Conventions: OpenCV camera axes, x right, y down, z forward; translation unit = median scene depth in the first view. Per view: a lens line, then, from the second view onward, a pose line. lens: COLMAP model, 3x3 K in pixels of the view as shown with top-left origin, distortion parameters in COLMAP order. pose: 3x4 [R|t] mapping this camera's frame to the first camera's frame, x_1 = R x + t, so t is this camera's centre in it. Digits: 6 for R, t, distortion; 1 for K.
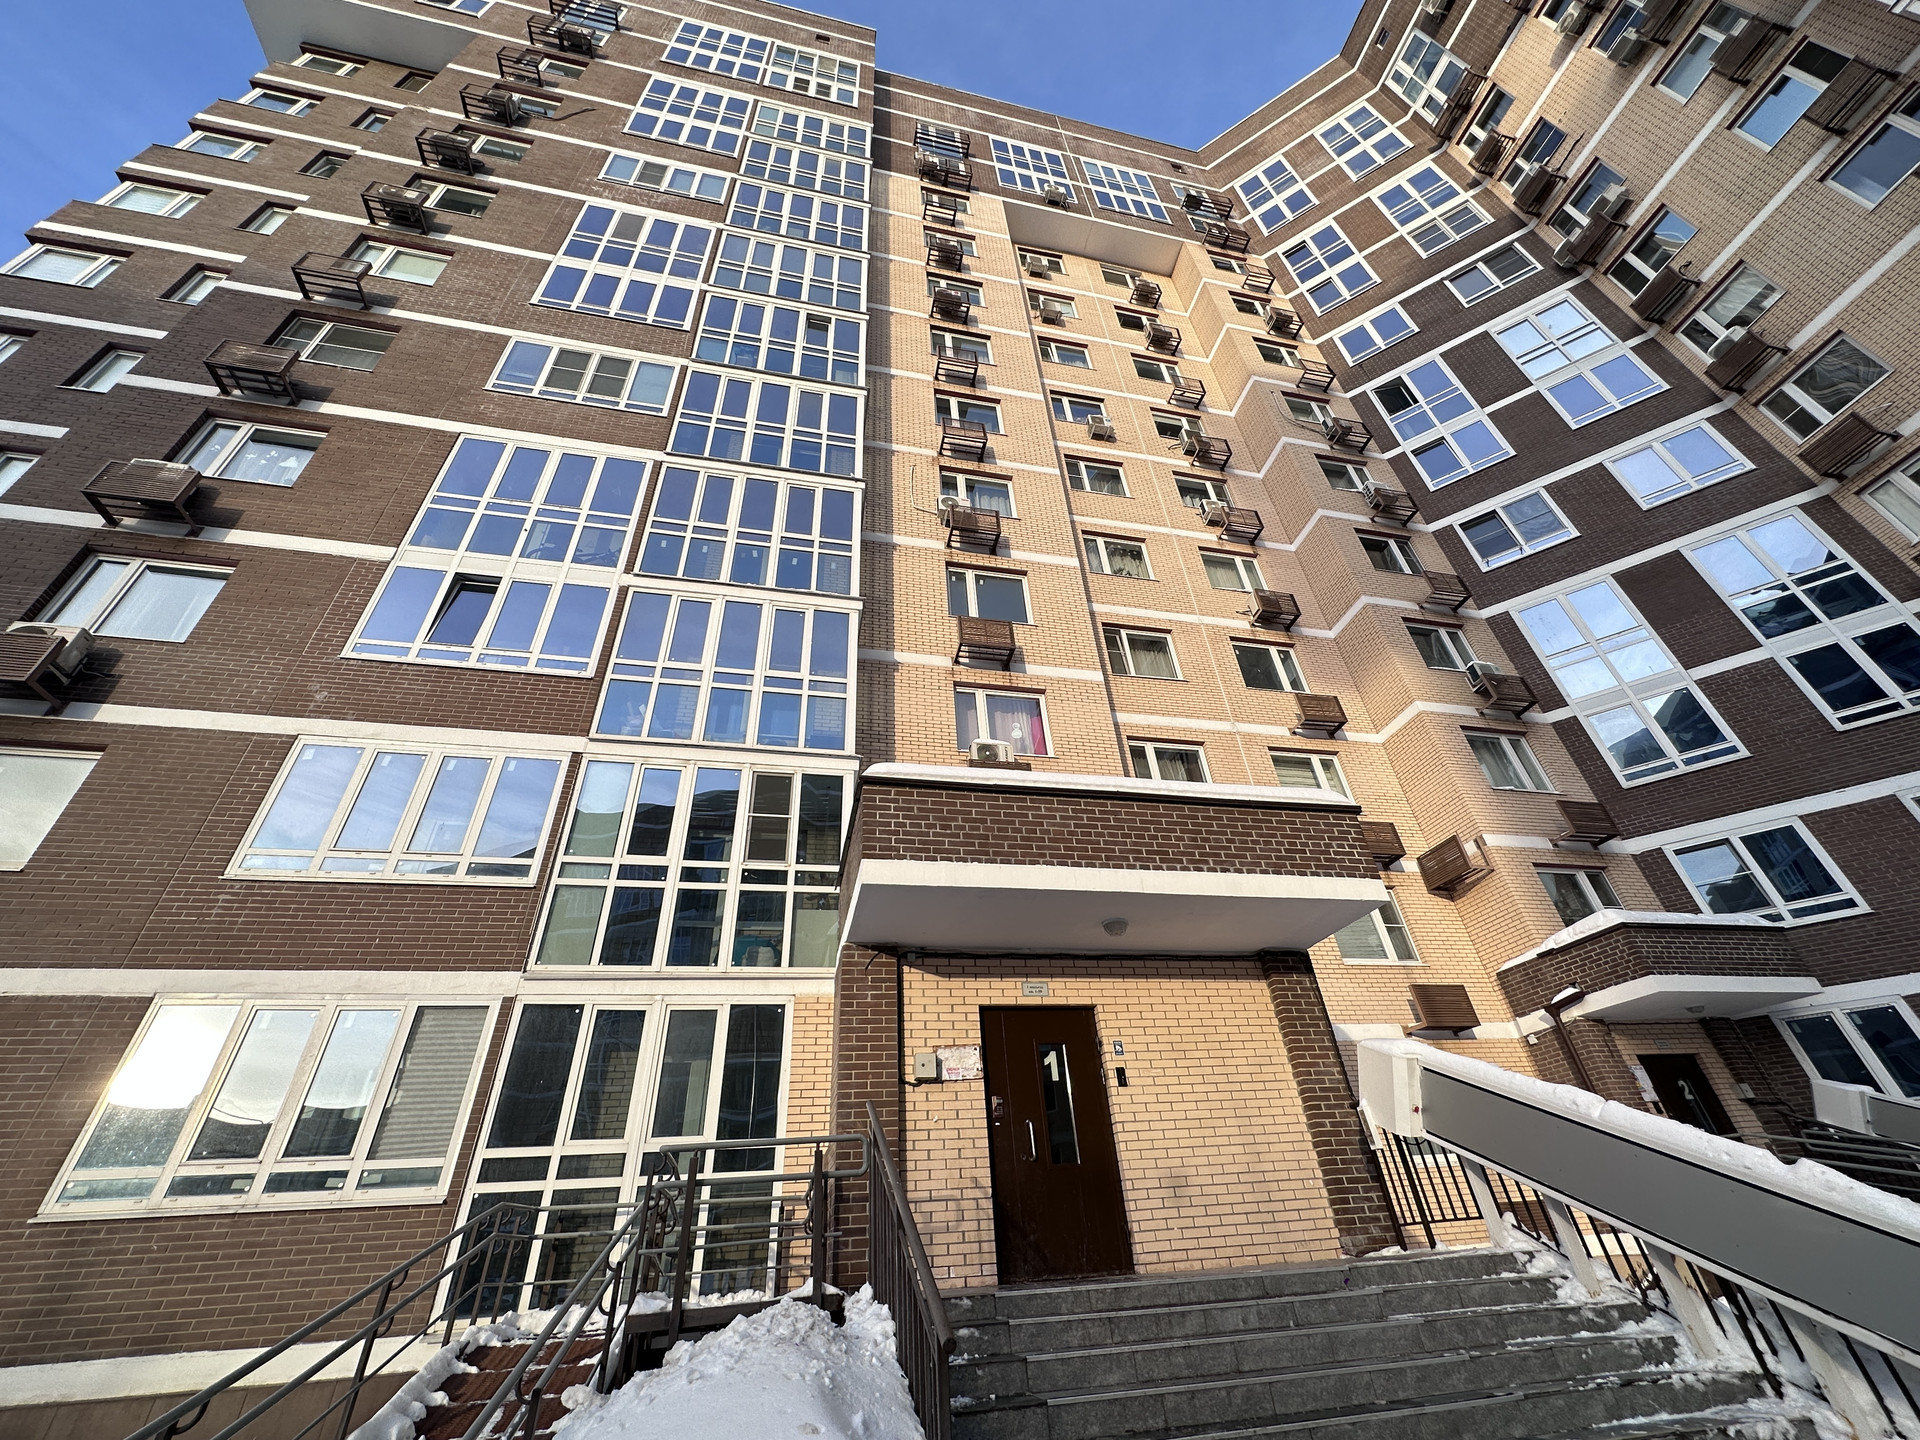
lens RADIAL K [[761.6, 0, 956.7], [0, 761.6, 721.9], [0, 0, 1]] dist [-0.001061, 0.000884]
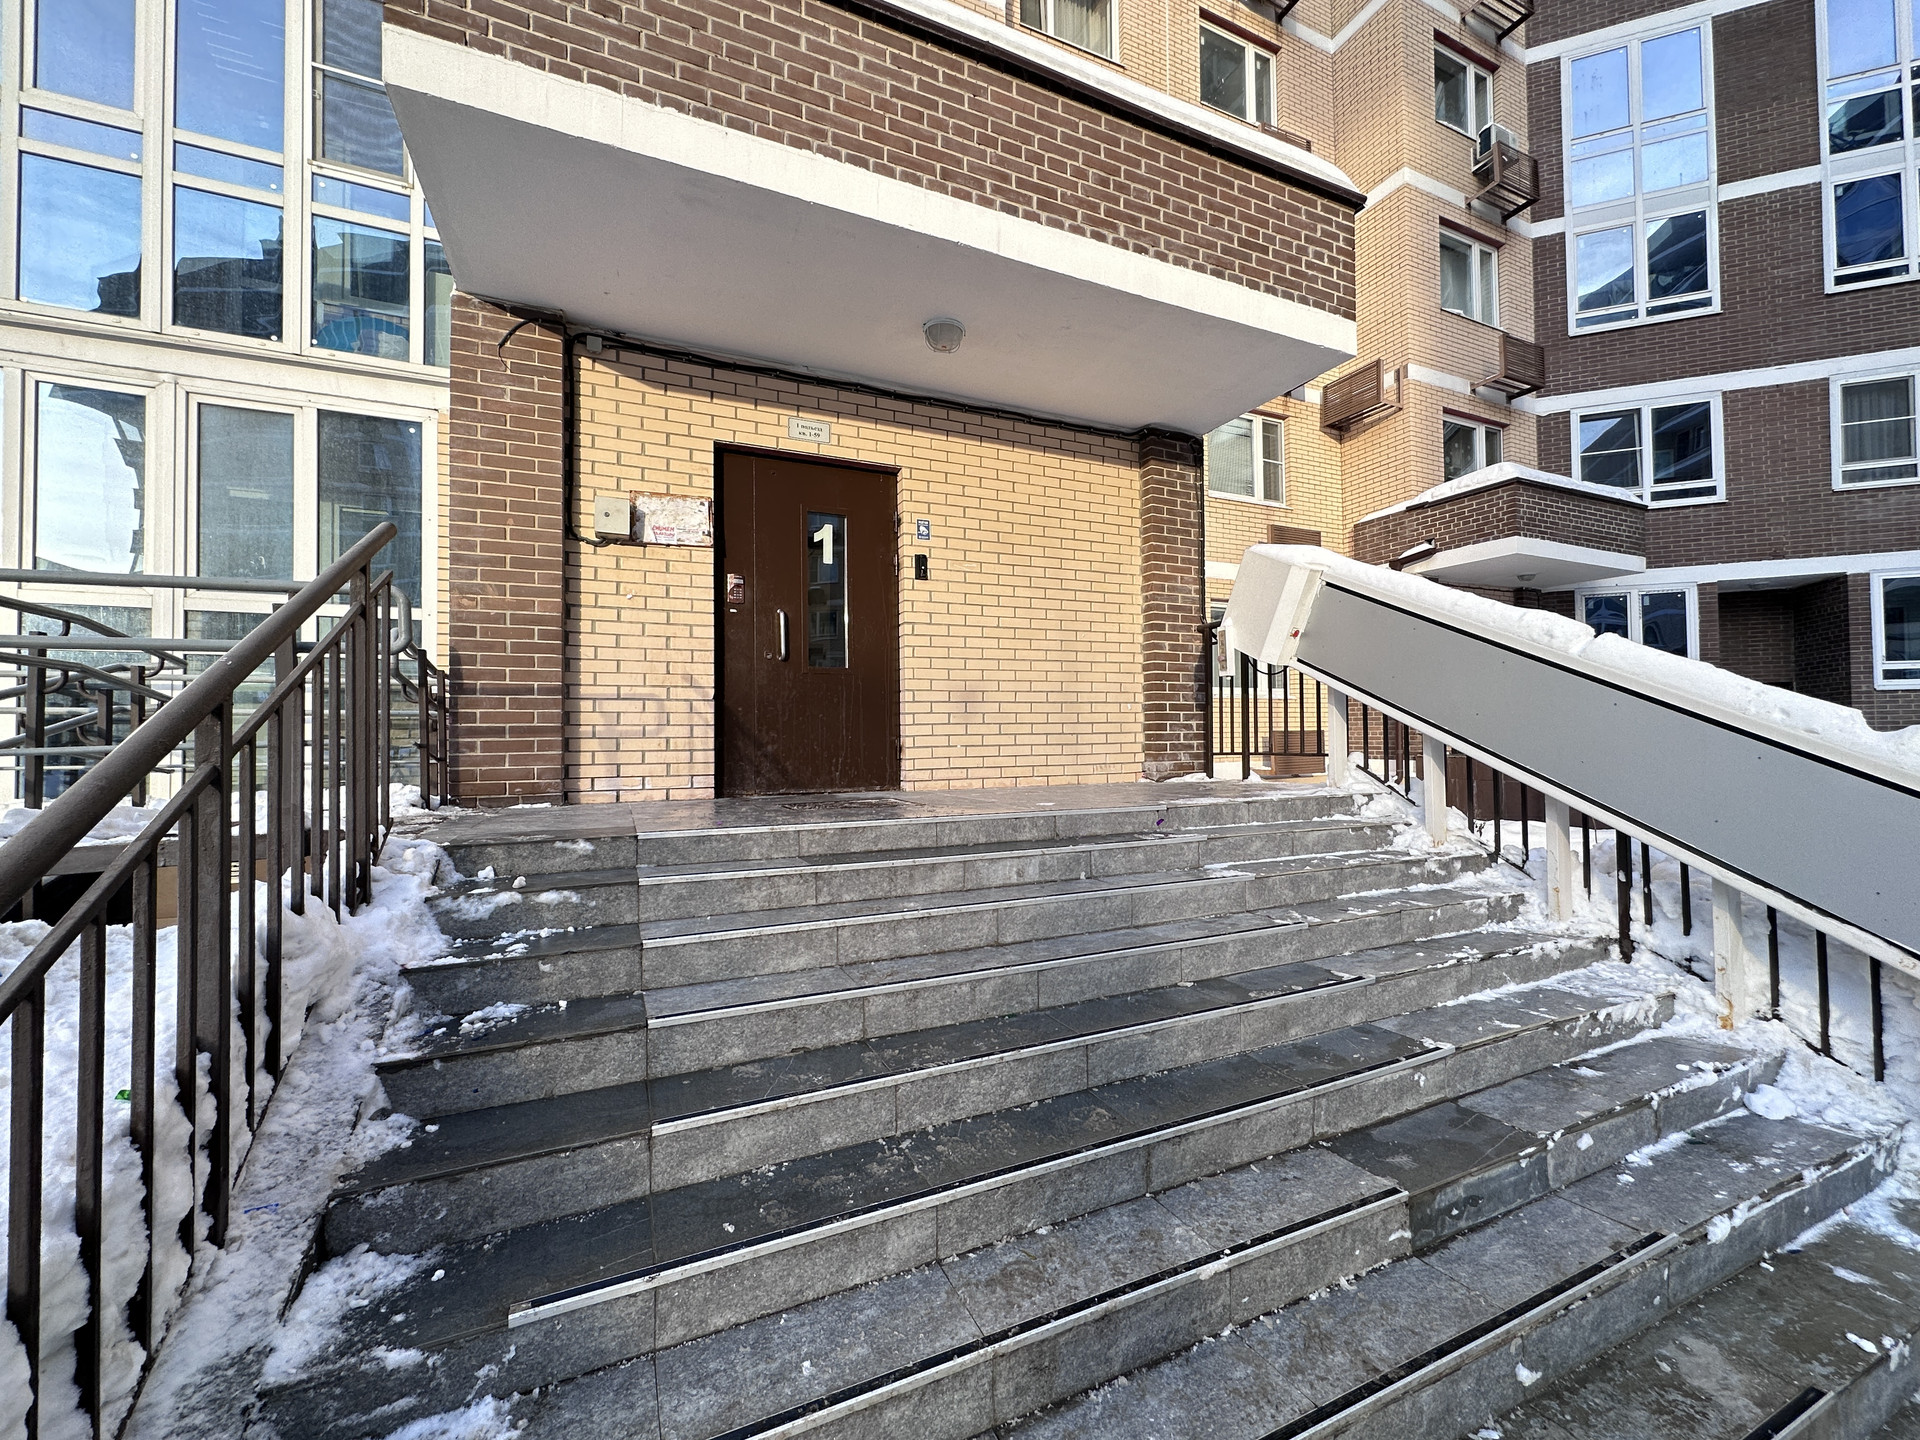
lens RADIAL K [[761.6, 0, 956.7], [0, 761.6, 721.9], [0, 0, 1]] dist [-0.001061, 0.000884]
pose [[0.977311, 0.051708, 0.205399, 0.114324], [-0.156857, 0.828345, 0.537810, 0.205096], [-0.142332, -0.557827, 0.817662, 0.343837]]
